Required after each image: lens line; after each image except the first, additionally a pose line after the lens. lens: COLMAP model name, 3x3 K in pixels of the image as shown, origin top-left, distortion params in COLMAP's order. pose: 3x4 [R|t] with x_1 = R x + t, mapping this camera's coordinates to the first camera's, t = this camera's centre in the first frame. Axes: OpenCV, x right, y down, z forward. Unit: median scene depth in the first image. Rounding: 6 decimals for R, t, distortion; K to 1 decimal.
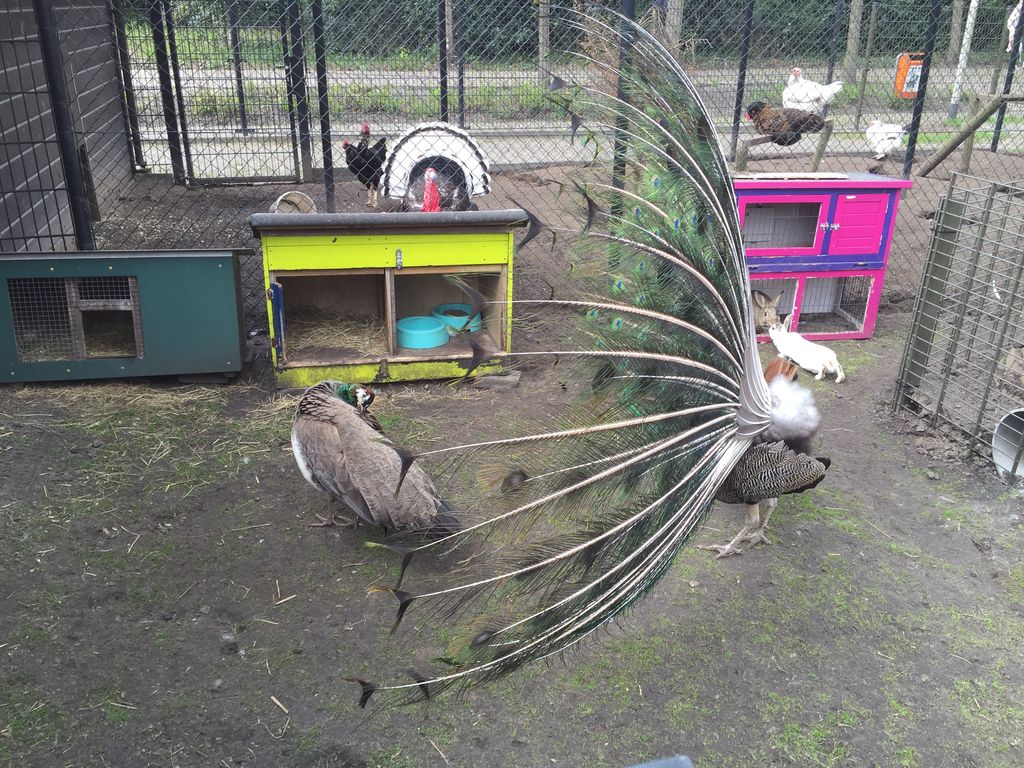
lens RADIAL K [[880.9, 0, 512.6], [0, 880.9, 389.1], [0, 0, 1]] dist [0.091681, -0.135739]
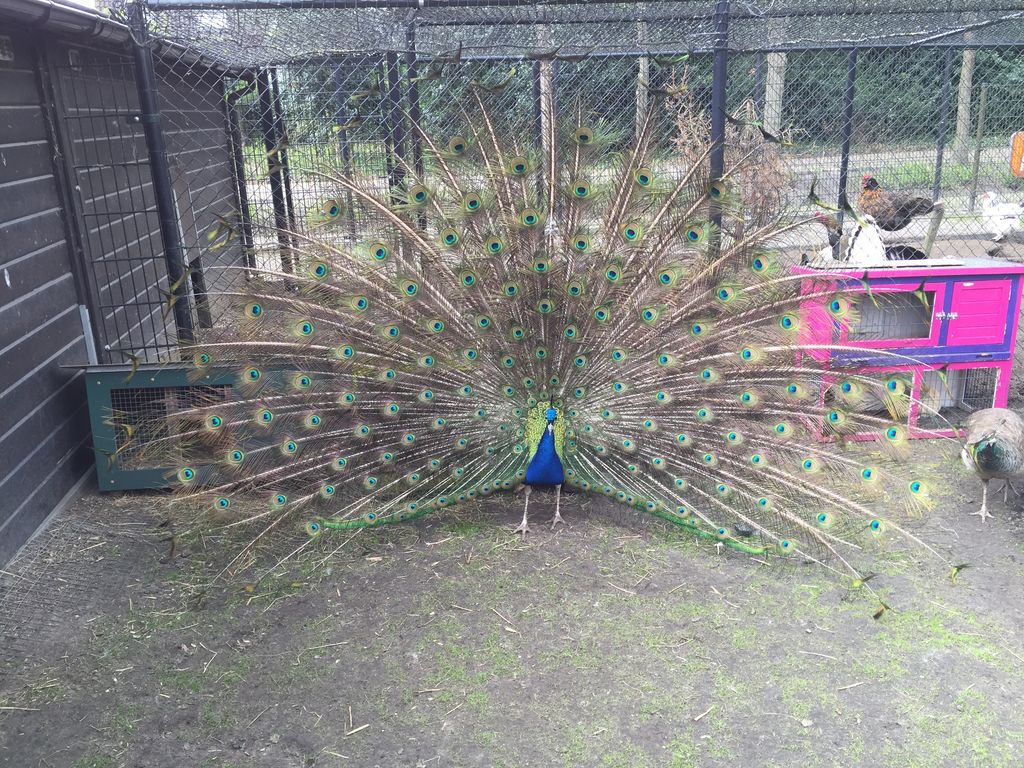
lens RADIAL K [[880.9, 0, 512.0], [0, 880.9, 391.9], [0, 0, 1]] dist [0.091681, -0.135739]
pose [[0.992888, -0.016479, -0.117909, 0.016705], [0.004819, 0.995125, -0.098503, -0.017310], [0.118957, 0.097234, 0.988127, 0.037134]]
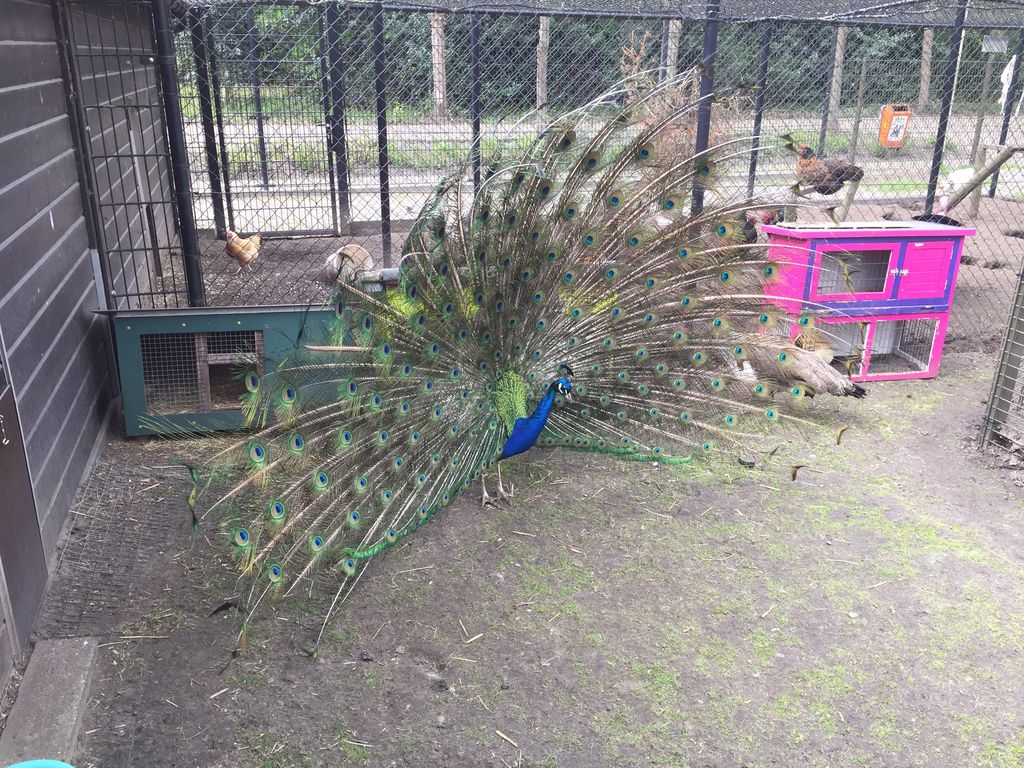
lens RADIAL K [[880.9, 0, 526.1], [0, 880.9, 381.4], [0, 0, 1]] dist [0.091681, -0.135739]
pose [[0.999174, -0.017677, 0.036588, -0.158476], [0.019817, 0.998063, -0.058973, -0.000514], [-0.035475, 0.059649, 0.997589, -0.037718]]
